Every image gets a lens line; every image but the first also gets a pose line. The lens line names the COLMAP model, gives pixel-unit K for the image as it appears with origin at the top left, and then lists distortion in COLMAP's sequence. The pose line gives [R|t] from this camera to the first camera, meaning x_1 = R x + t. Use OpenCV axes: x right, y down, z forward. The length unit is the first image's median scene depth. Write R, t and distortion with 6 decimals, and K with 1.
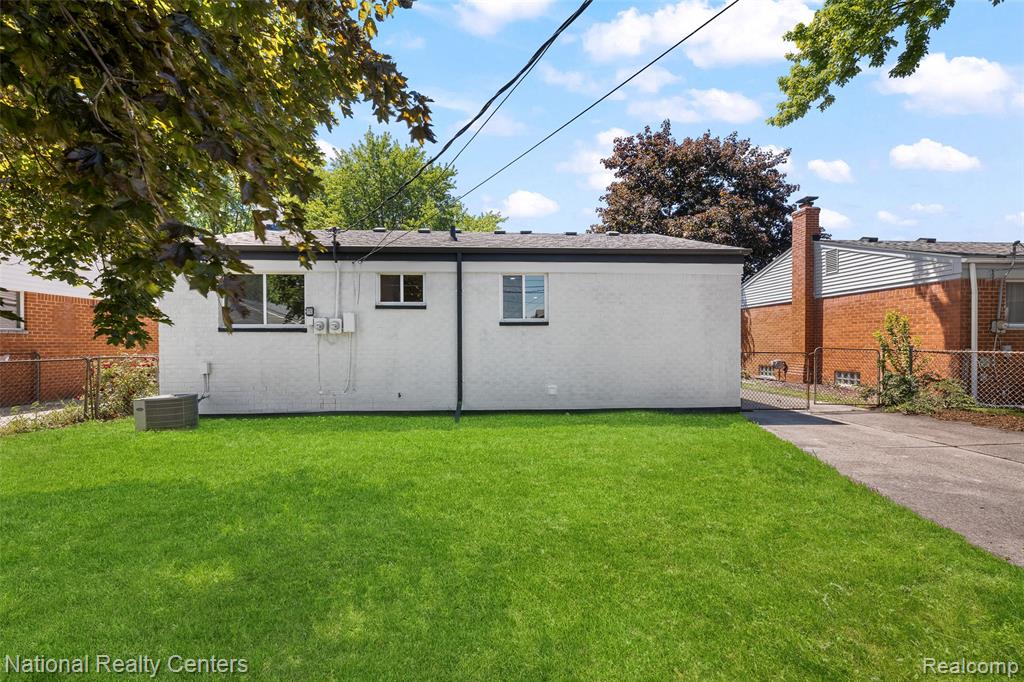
lens RADIAL K [[412.1, 0, 512.2], [0, 412.1, 344.8], [0, 0, 1]] dist [-0.003013, 0.000519]
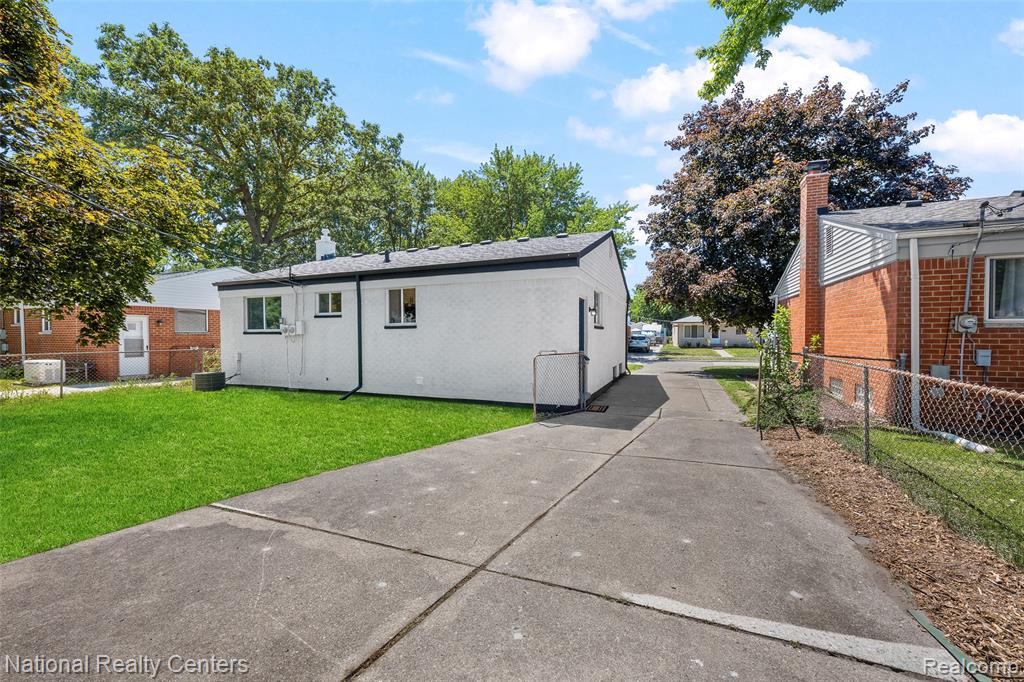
lens RADIAL K [[412.1, 0, 514.4], [0, 412.1, 340.5], [0, 0, 1]] dist [-0.003013, 0.000519]
pose [[0.899491, 0.005362, -0.436906, 0.873232], [-0.000858, 0.999944, 0.010504, -0.023138], [0.436938, -0.009073, 0.899446, 0.013680]]
